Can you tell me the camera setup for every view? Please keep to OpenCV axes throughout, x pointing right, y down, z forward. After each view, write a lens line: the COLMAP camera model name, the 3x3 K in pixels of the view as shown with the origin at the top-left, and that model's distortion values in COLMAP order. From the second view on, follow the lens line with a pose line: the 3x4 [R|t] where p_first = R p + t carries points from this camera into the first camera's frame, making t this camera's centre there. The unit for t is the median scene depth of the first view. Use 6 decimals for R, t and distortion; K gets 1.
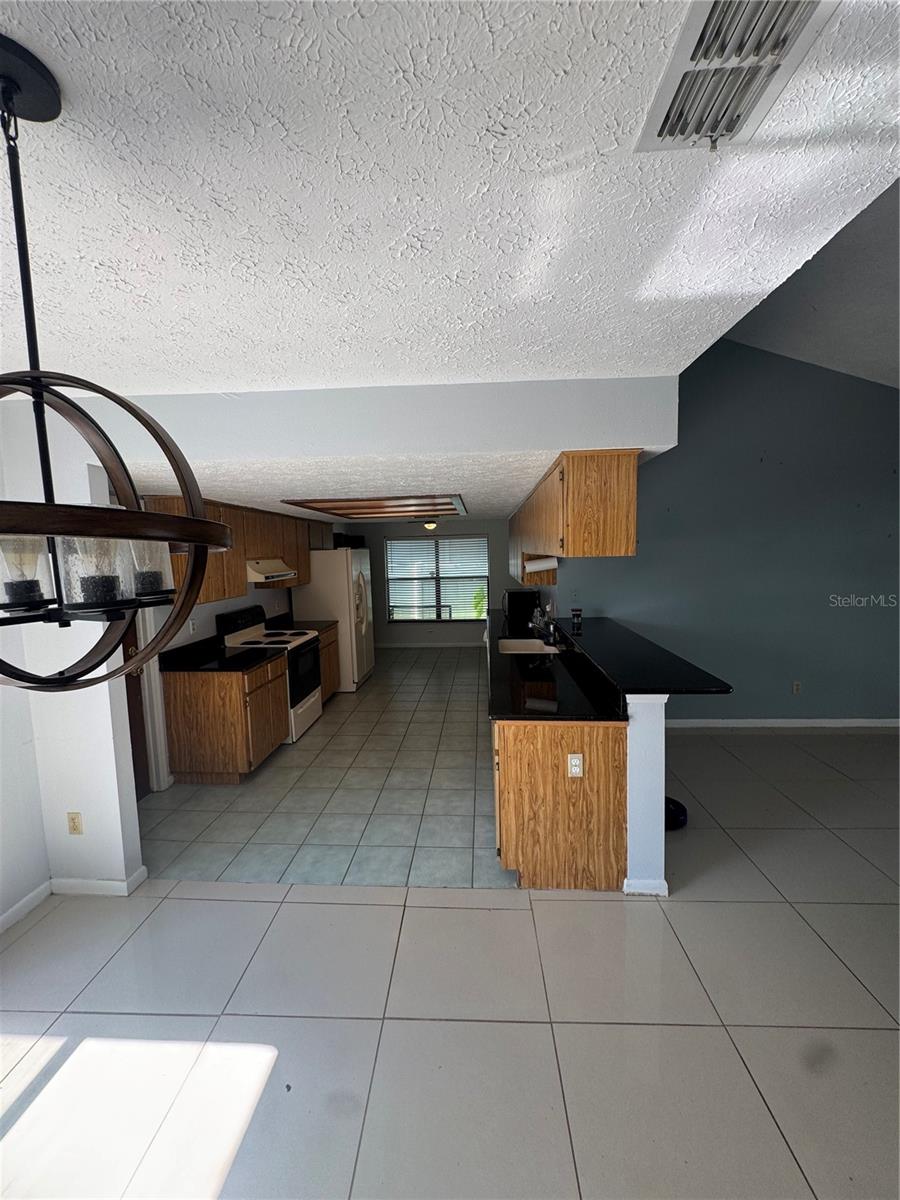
lens RADIAL K [[478.7, 0, 452.5], [0, 478.7, 599.8], [0, 0, 1]] dist [-0.002307, 0.000442]
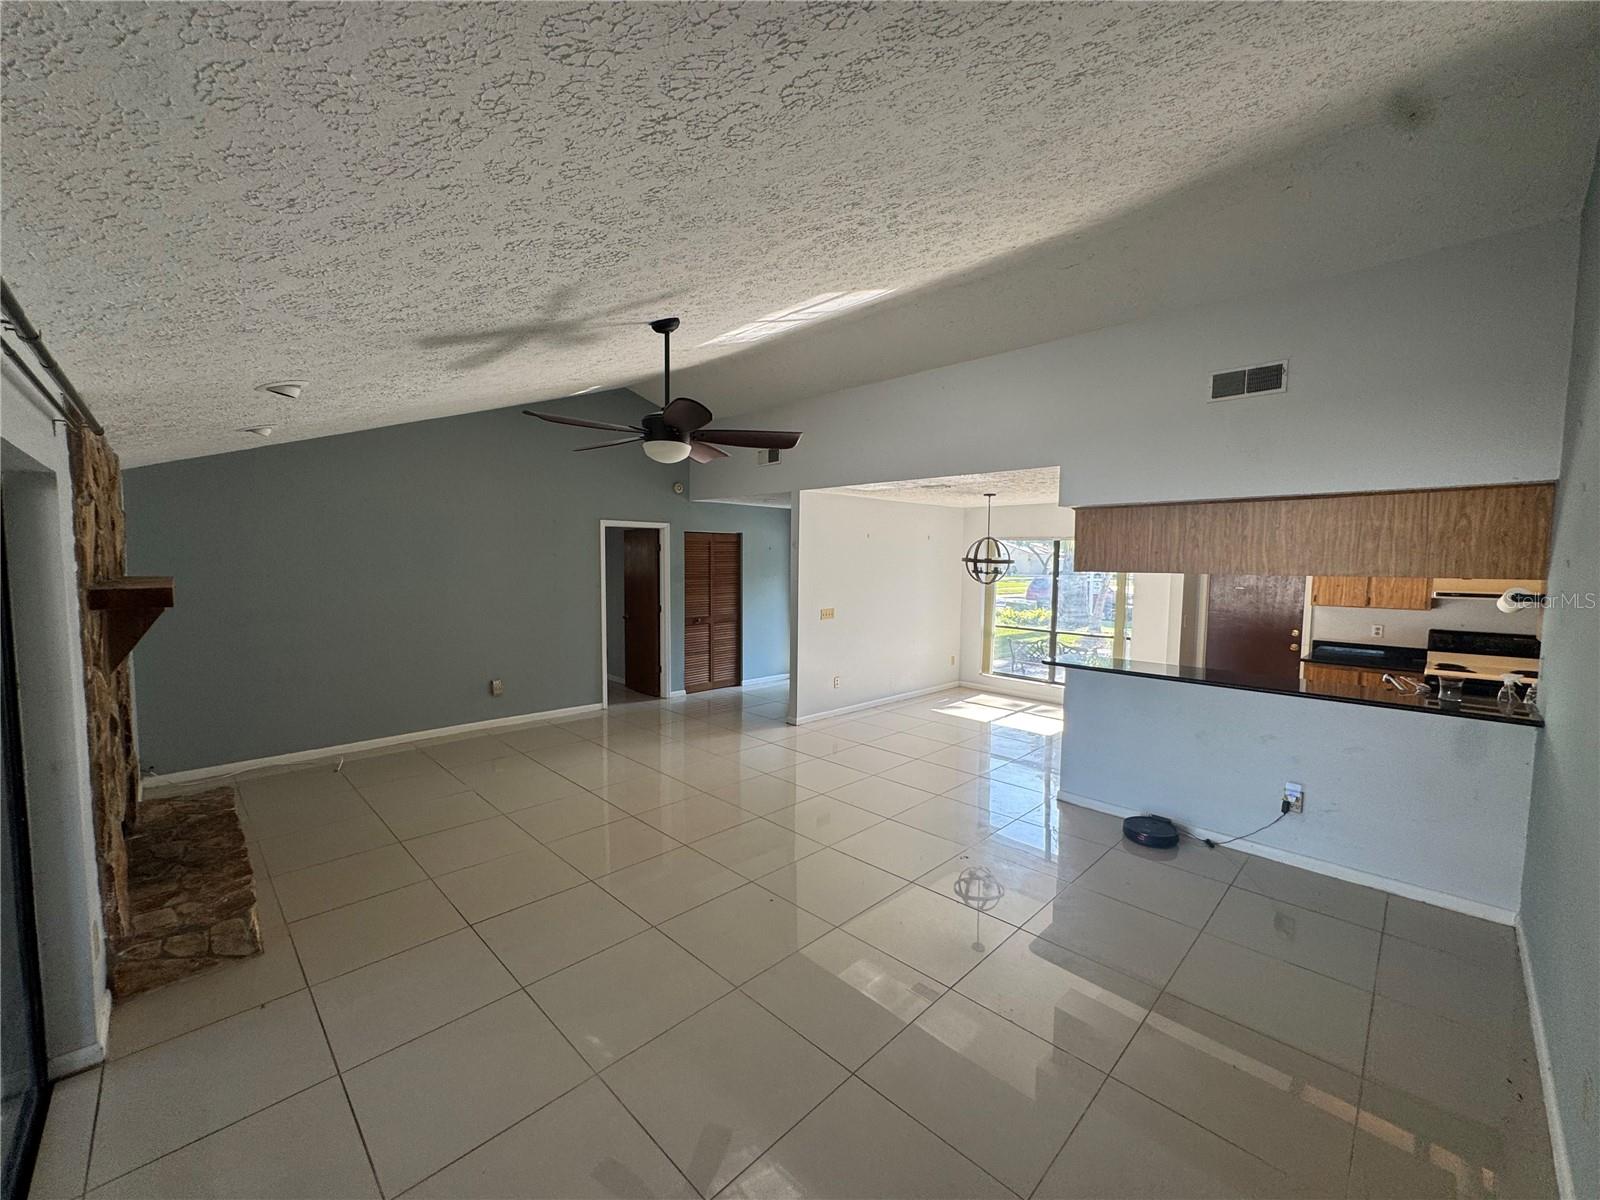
lens RADIAL K [[638.2, 0, 795.8], [0, 638.2, 602.1], [0, 0, 1]] dist [-0.002307, 0.000442]
pose [[-0.680579, 0.071742, -0.729154, 2.366239], [-0.063522, 0.985670, 0.156270, -0.254266], [0.729916, 0.152671, -0.666269, 1.639070]]
